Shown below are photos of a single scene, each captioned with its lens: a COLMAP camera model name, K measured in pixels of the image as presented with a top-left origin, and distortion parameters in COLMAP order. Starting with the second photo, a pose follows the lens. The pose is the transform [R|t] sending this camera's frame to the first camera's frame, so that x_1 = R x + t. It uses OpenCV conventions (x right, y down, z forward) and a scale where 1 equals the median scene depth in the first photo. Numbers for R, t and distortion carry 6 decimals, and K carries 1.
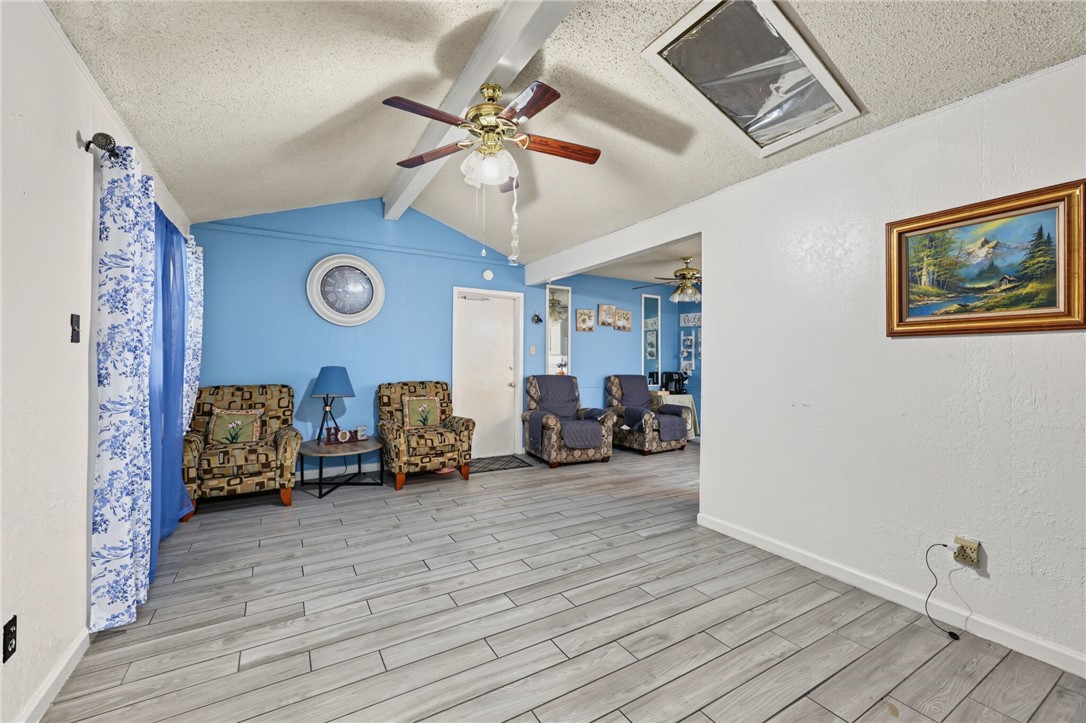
lens RADIAL K [[453.0, 0, 556.8], [0, 453.0, 355.4], [0, 0, 1]] dist [0.003356, -0.000175]
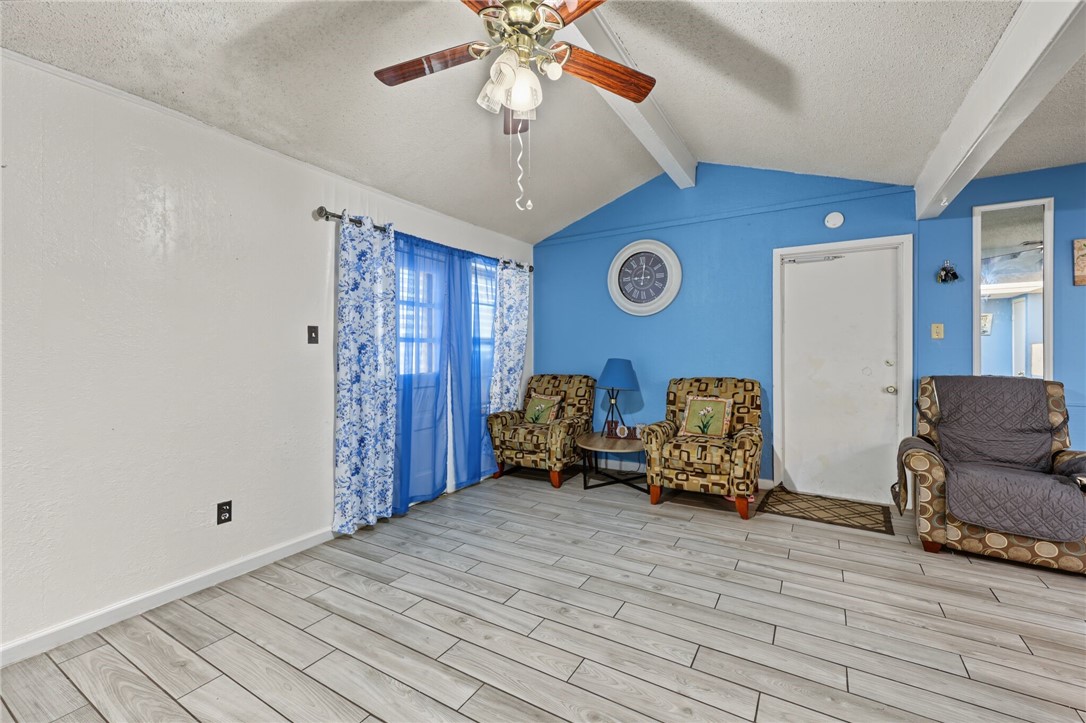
lens RADIAL K [[453.0, 0, 546.5], [0, 453.0, 348.1], [0, 0, 1]] dist [0.003356, -0.000175]
pose [[0.461334, -0.016085, -0.887081, 0.366982], [0.018925, 0.999787, -0.008287, 0.008402], [0.887025, -0.012965, 0.461539, 0.502715]]
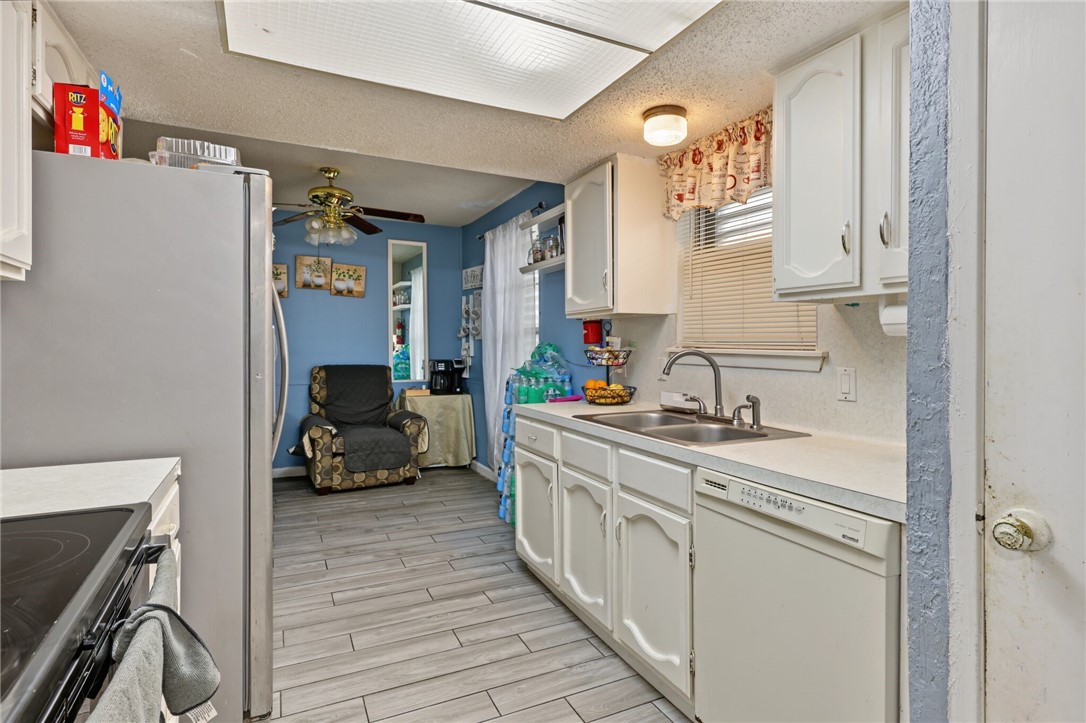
lens RADIAL K [[563.7, 0, 545.3], [0, 563.7, 345.8], [0, 0, 1]] dist [-0.001729, -0.001076]
pose [[0.995088, -0.009010, -0.098581, 0.931972], [0.010717, 0.999801, 0.016799, 0.009479], [0.098410, -0.017773, 0.994987, 0.421234]]
